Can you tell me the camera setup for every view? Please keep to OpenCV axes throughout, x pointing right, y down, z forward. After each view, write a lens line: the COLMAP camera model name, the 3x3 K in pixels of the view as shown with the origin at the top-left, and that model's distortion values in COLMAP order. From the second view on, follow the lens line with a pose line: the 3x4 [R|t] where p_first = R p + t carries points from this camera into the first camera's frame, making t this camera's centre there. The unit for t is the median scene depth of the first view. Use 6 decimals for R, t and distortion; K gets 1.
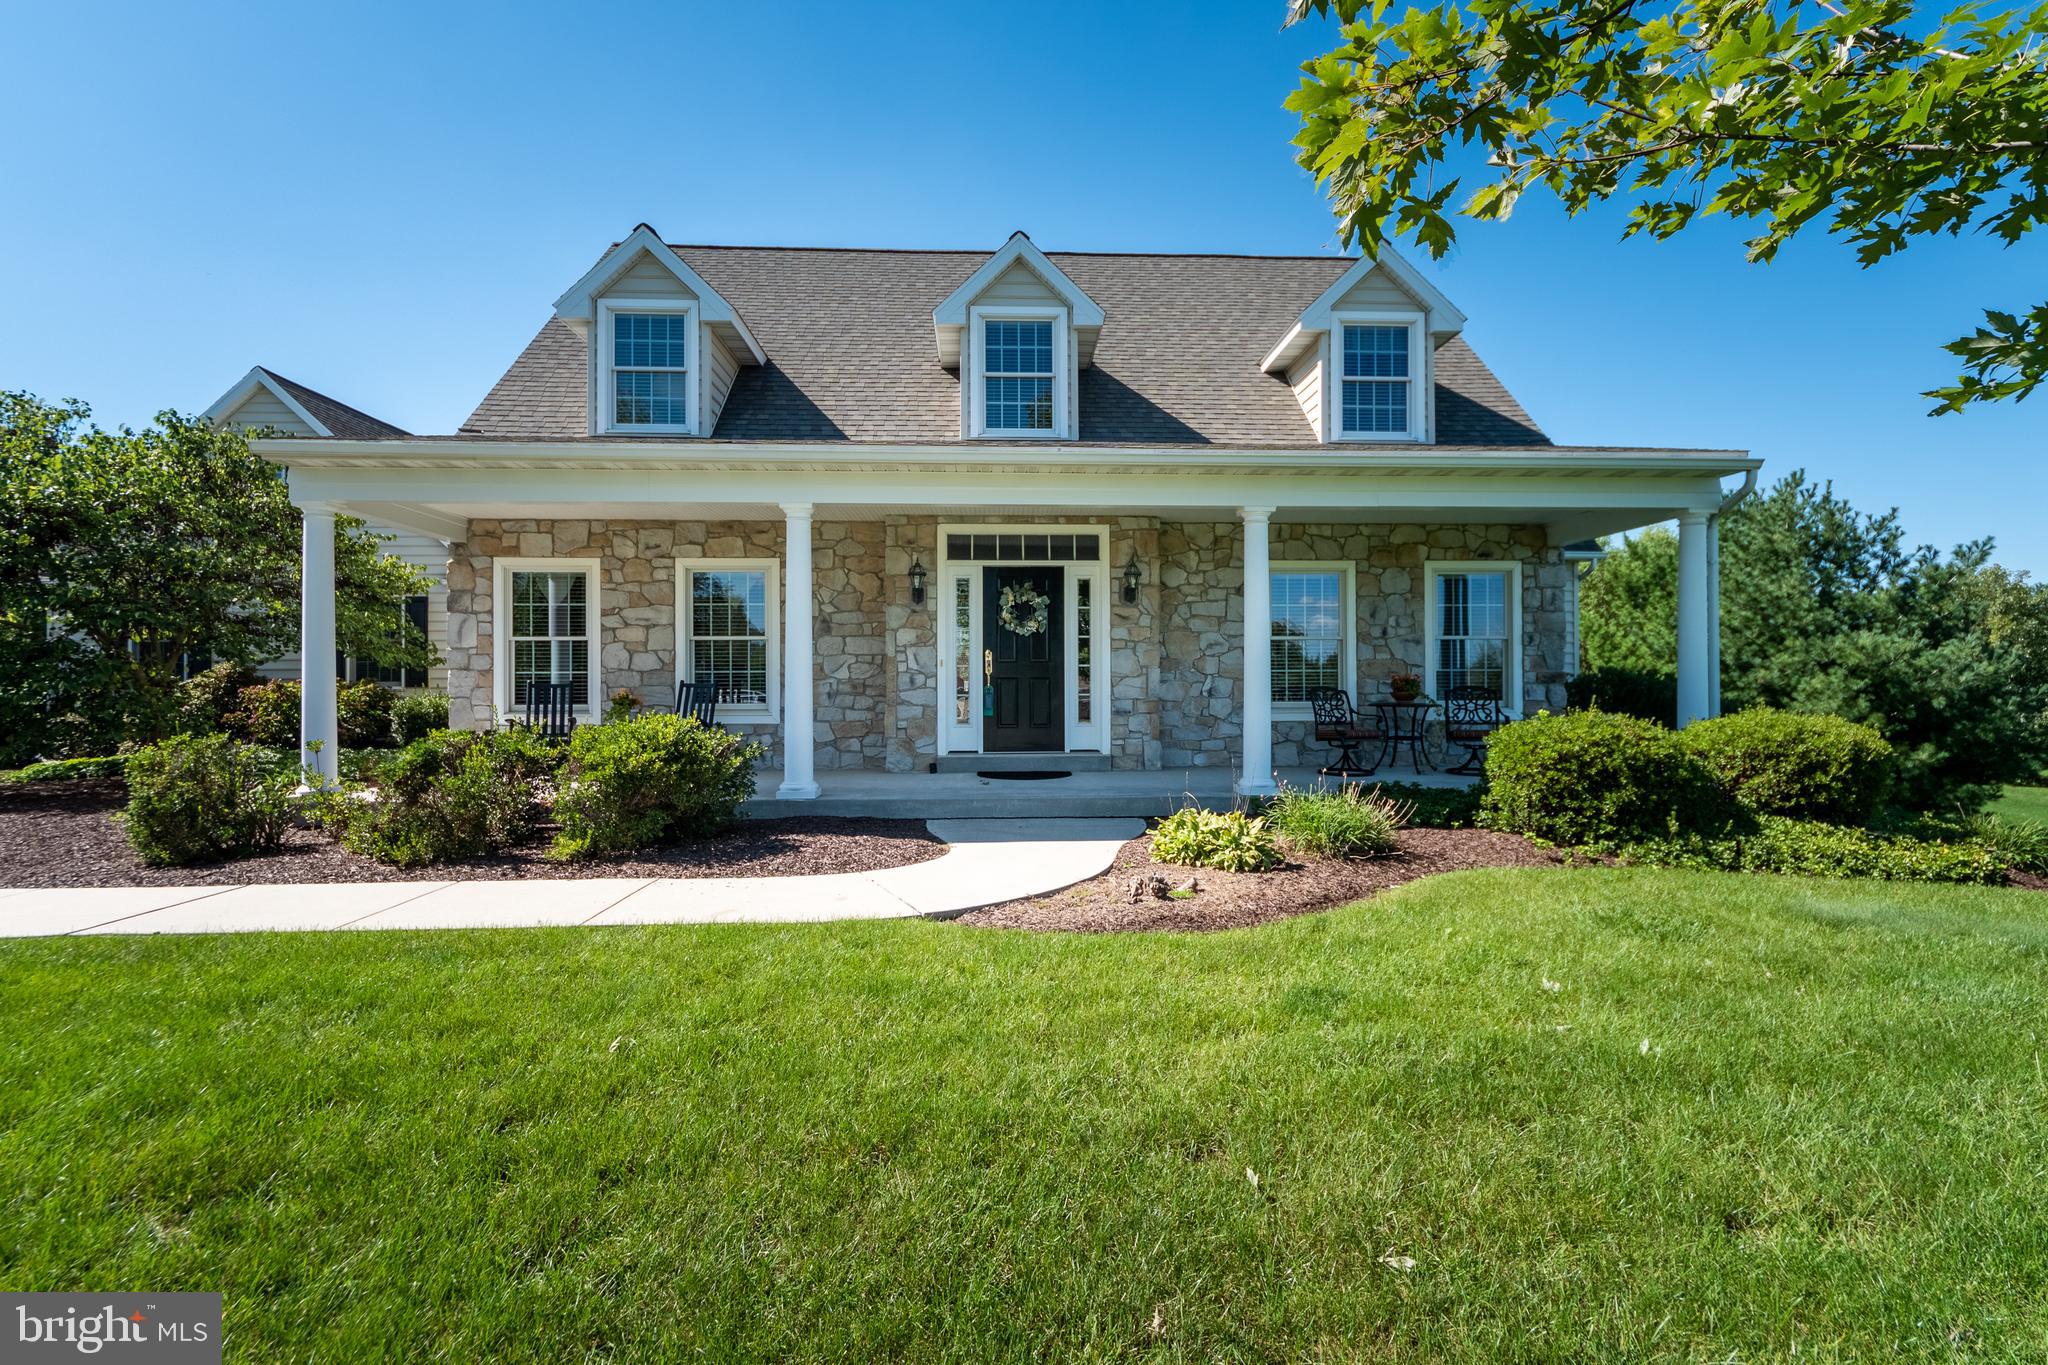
lens RADIAL K [[954.0, 0, 1034.4], [0, 954.0, 677.8], [0, 0, 1]] dist [0.002010, -0.000171]
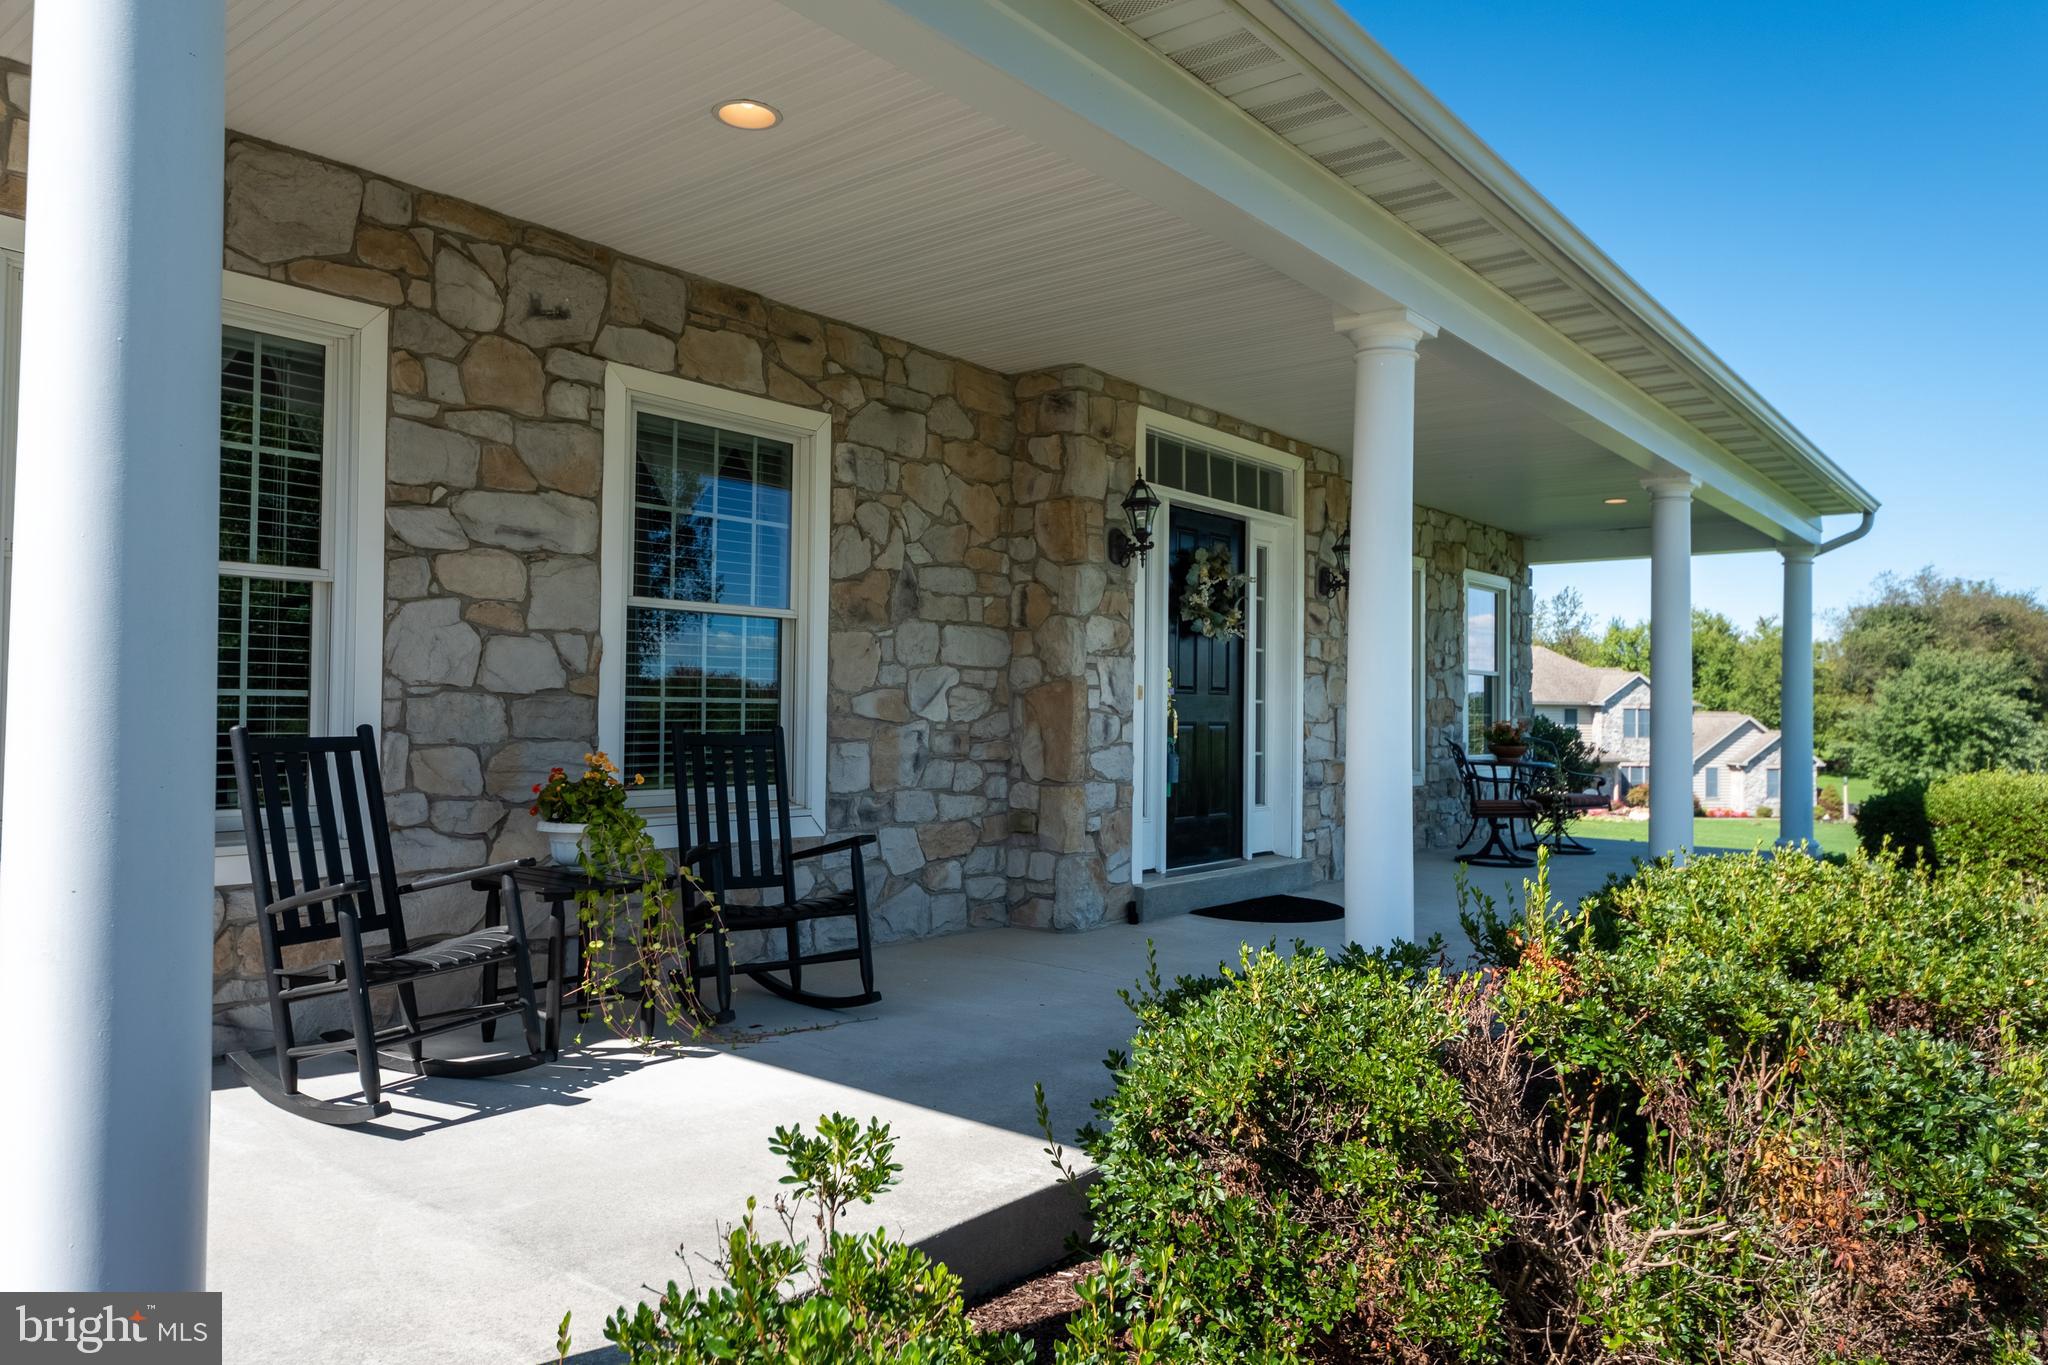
lens RADIAL K [[1363.2, 0, 1024.0], [0, 1363.2, 682.5], [0, 0, 1]] dist [0.000809, 0.000020]
pose [[0.663552, 0.028639, 0.747581, -0.642257], [-0.017005, 0.999586, -0.023199, -0.003310], [-0.747937, 0.002681, 0.663765, 0.576549]]
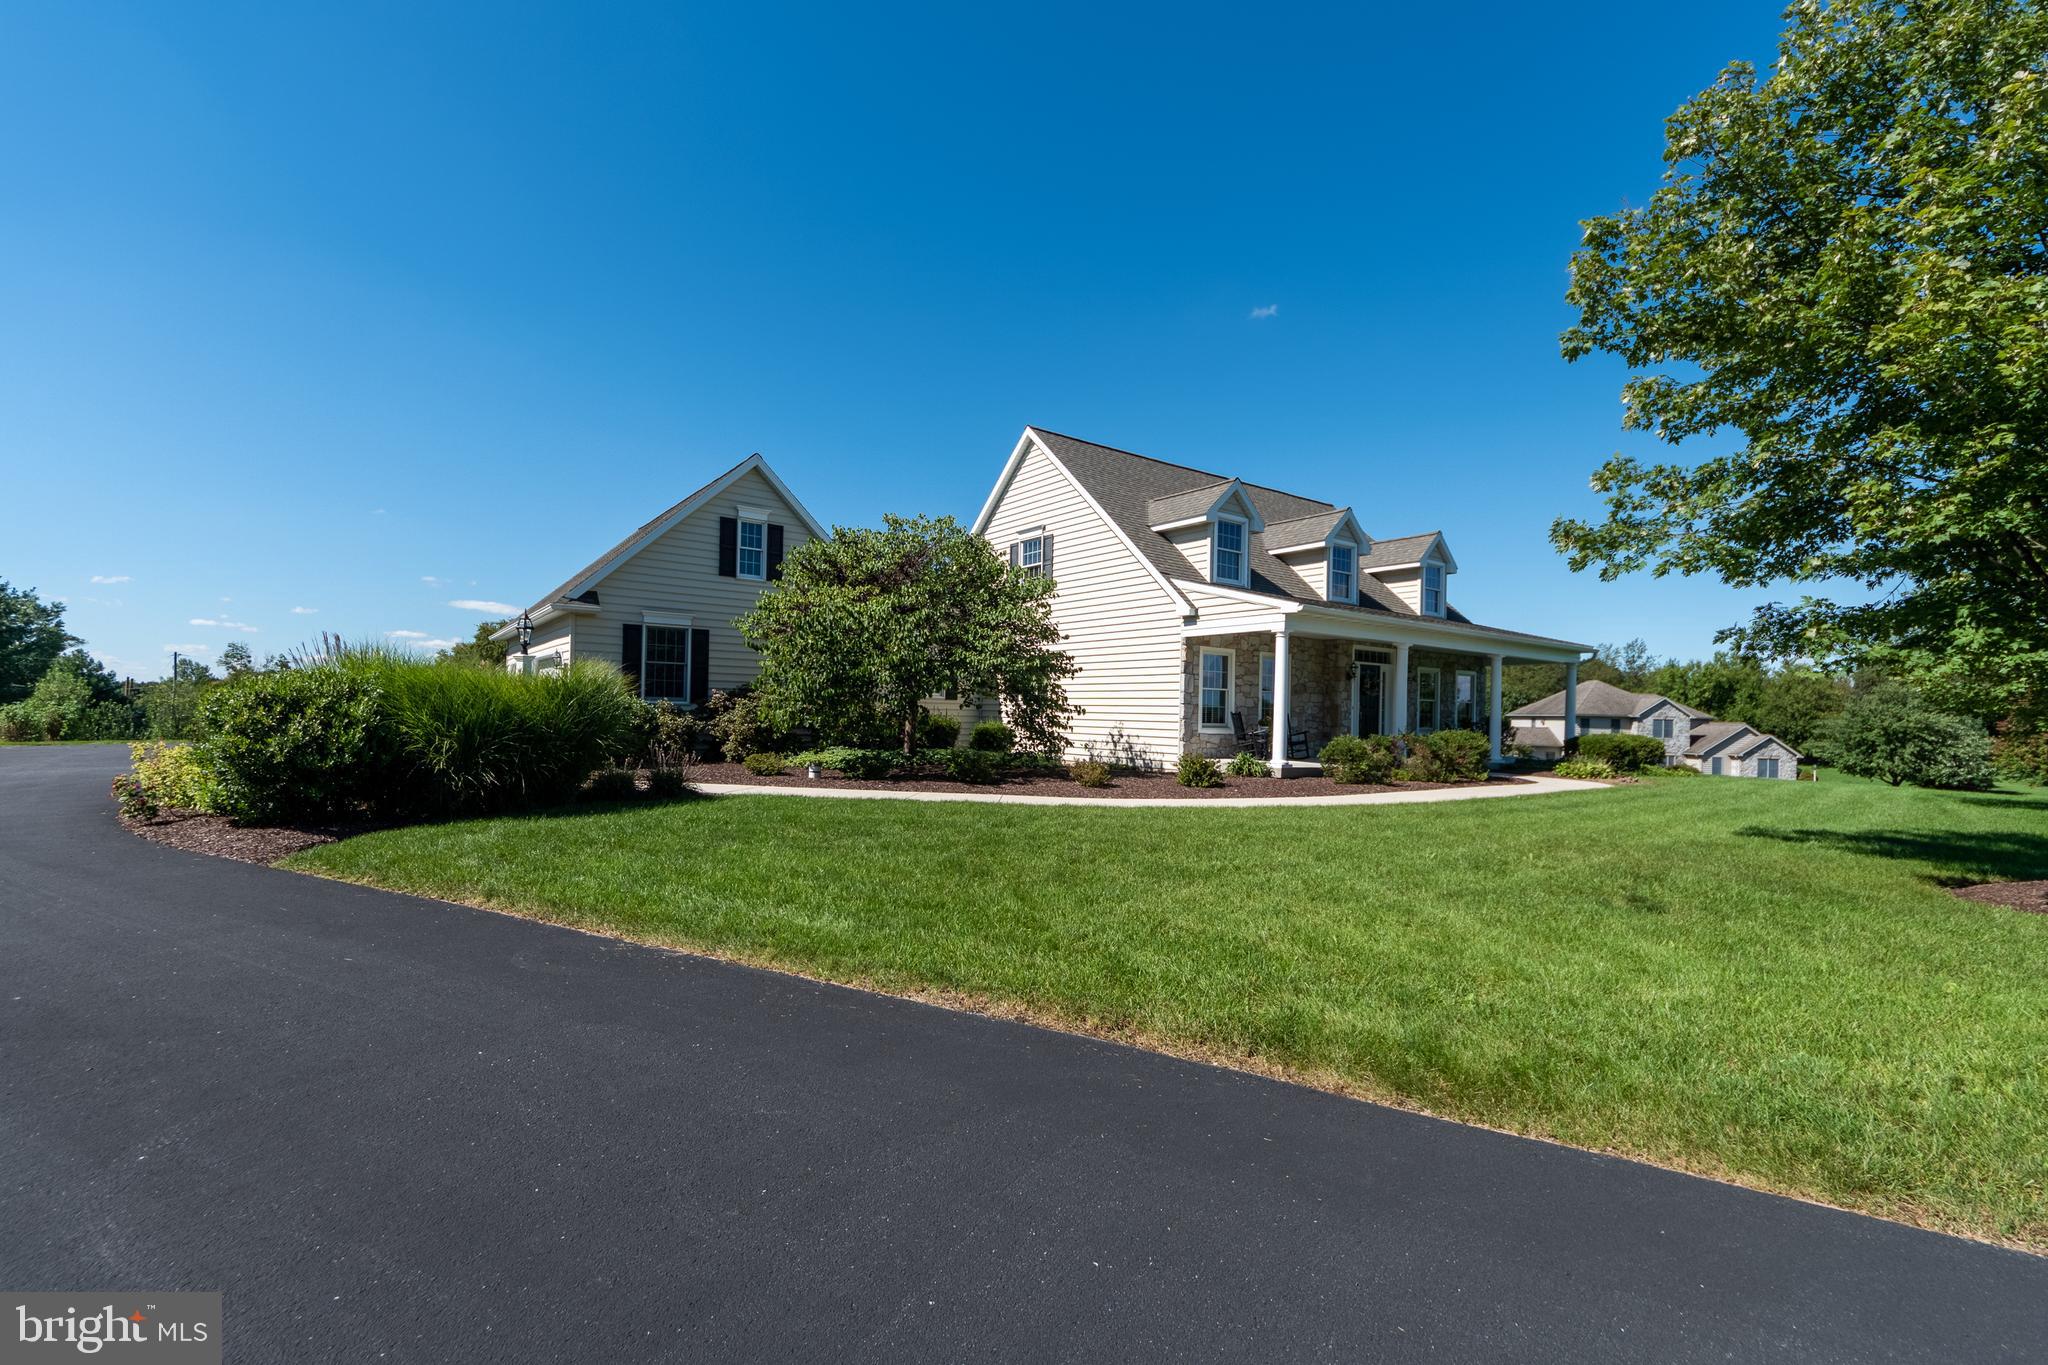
lens RADIAL K [[861.3, 0, 1022.5], [0, 861.3, 710.4], [0, 0, 1]] dist [-0.000334, -0.000075]
pose [[0.831621, 0.024631, 0.554798, -1.806652], [-0.025669, 0.999653, -0.005904, 0.021853], [-0.554751, -0.009331, 0.831964, -0.228175]]
